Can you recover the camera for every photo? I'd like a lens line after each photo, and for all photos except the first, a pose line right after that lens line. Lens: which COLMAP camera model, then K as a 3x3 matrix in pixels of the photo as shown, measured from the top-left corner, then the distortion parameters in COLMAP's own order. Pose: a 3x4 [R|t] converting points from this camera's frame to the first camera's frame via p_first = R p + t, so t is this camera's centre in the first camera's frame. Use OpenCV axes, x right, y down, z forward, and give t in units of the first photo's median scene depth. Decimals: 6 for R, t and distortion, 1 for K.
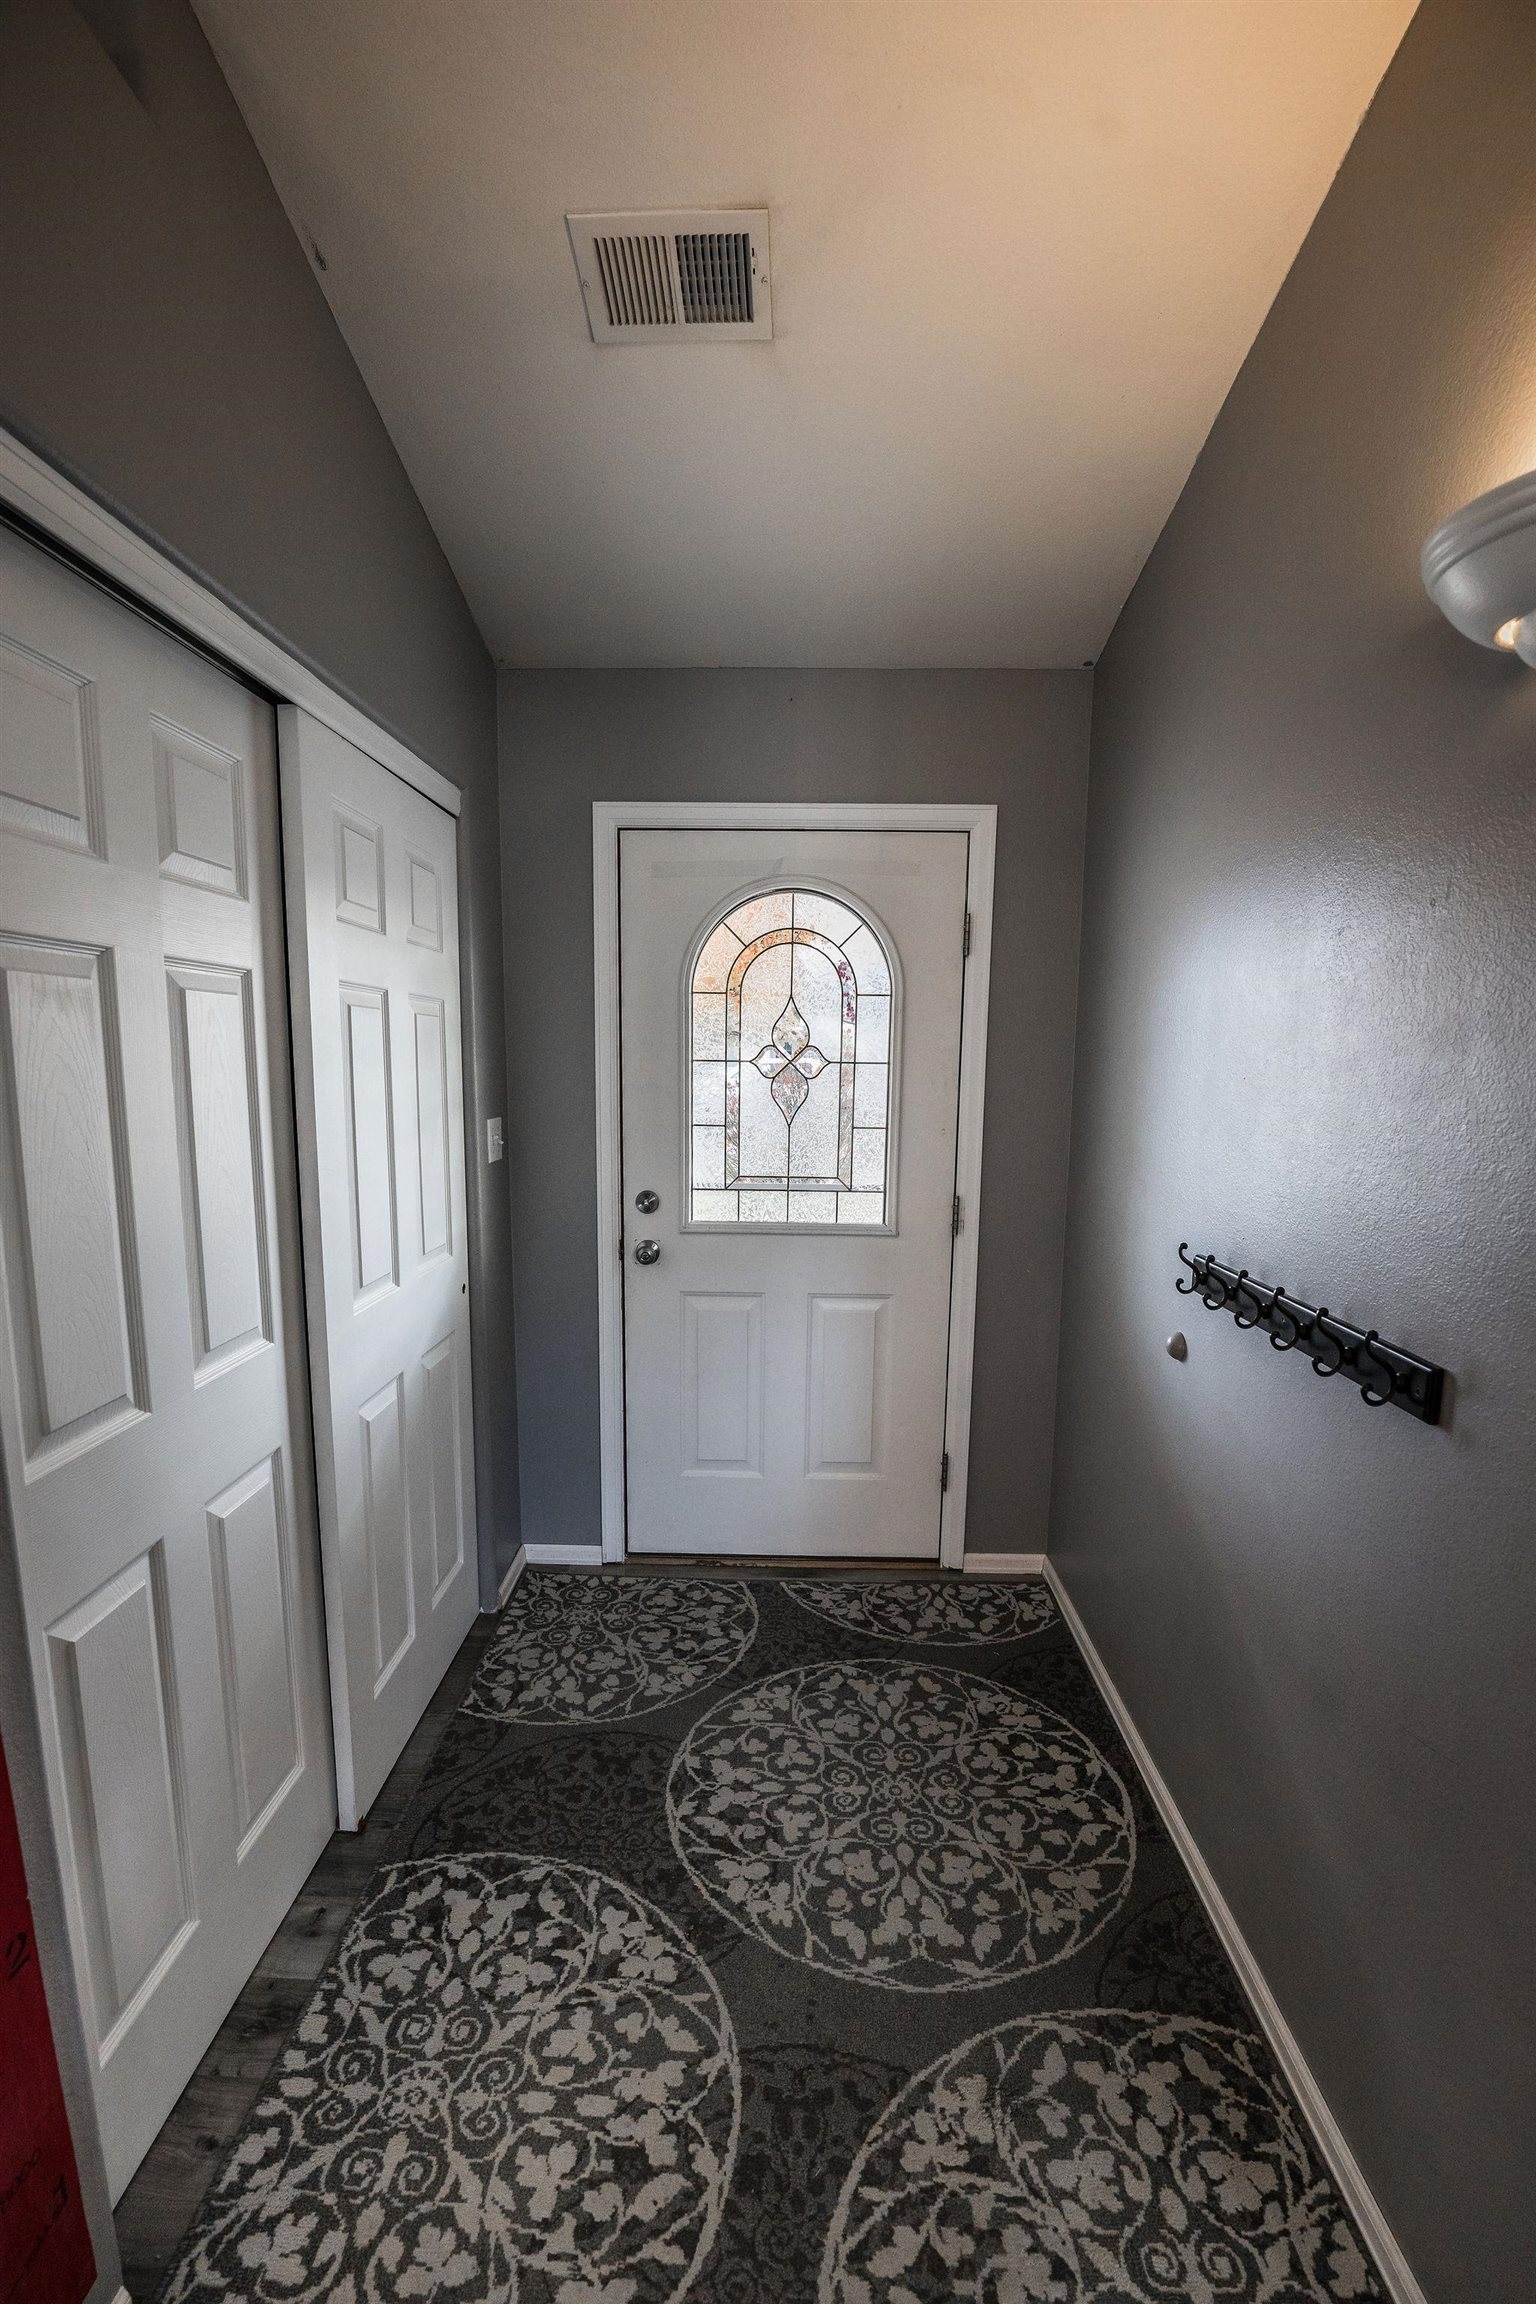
lens RADIAL K [[918.1, 0, 765.4], [0, 918.1, 1164.4], [0, 0, 1]] dist [-0.017489, 0.000259]
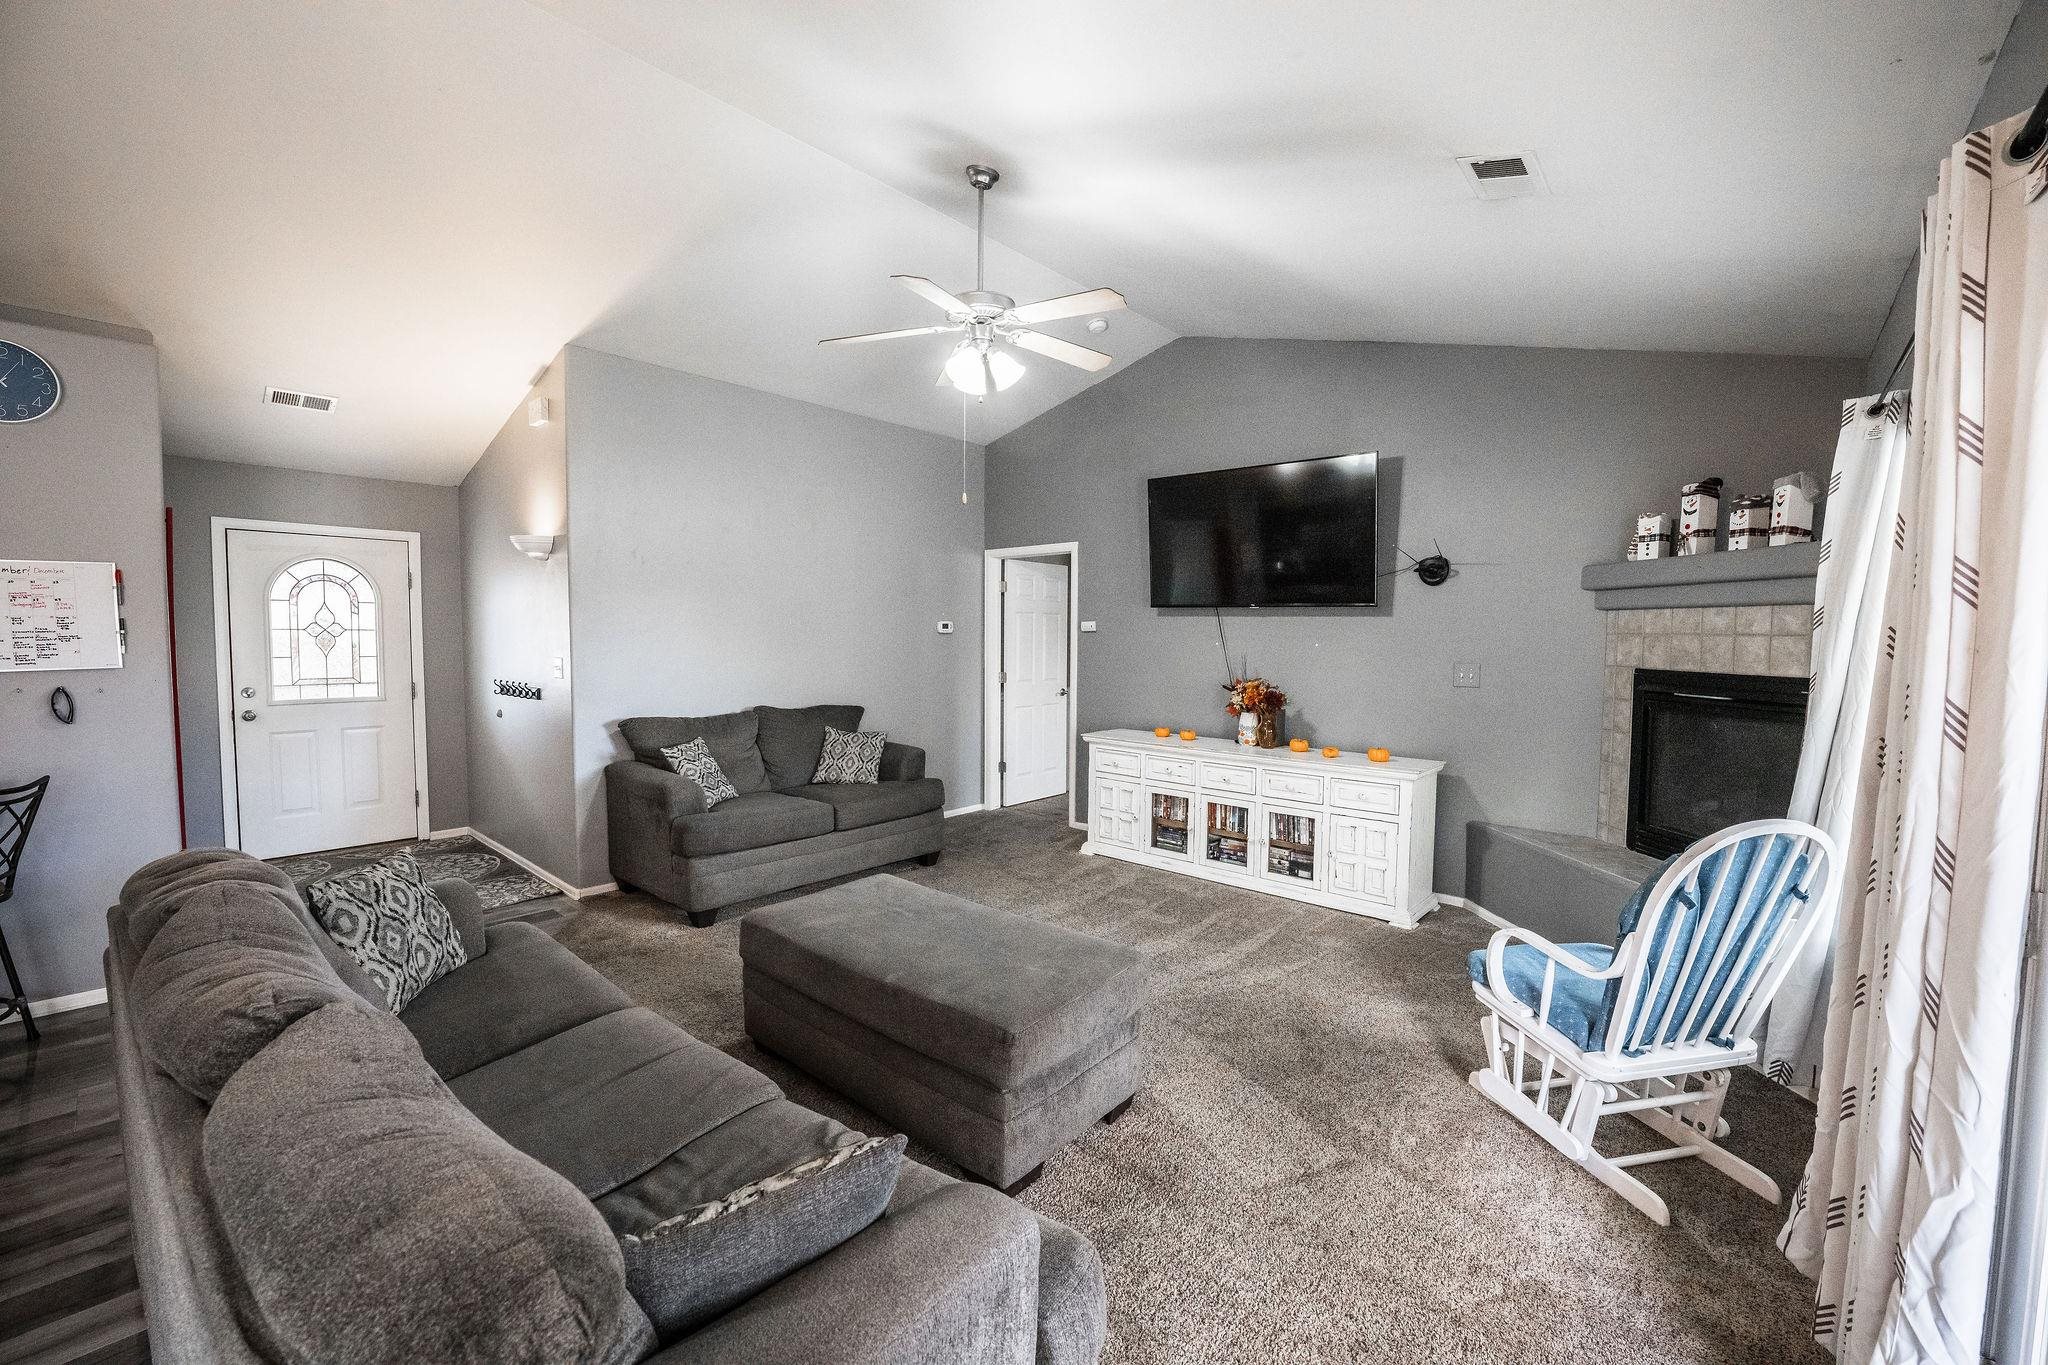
lens RADIAL K [[816.1, 0, 1021.7], [0, 816.1, 686.9], [0, 0, 1]] dist [-0.017489, 0.000259]
pose [[0.636363, -0.054317, 0.769475, -0.439153], [0.095535, 0.995388, -0.008744, 0.226728], [-0.765451, 0.079077, 0.638617, -1.707430]]
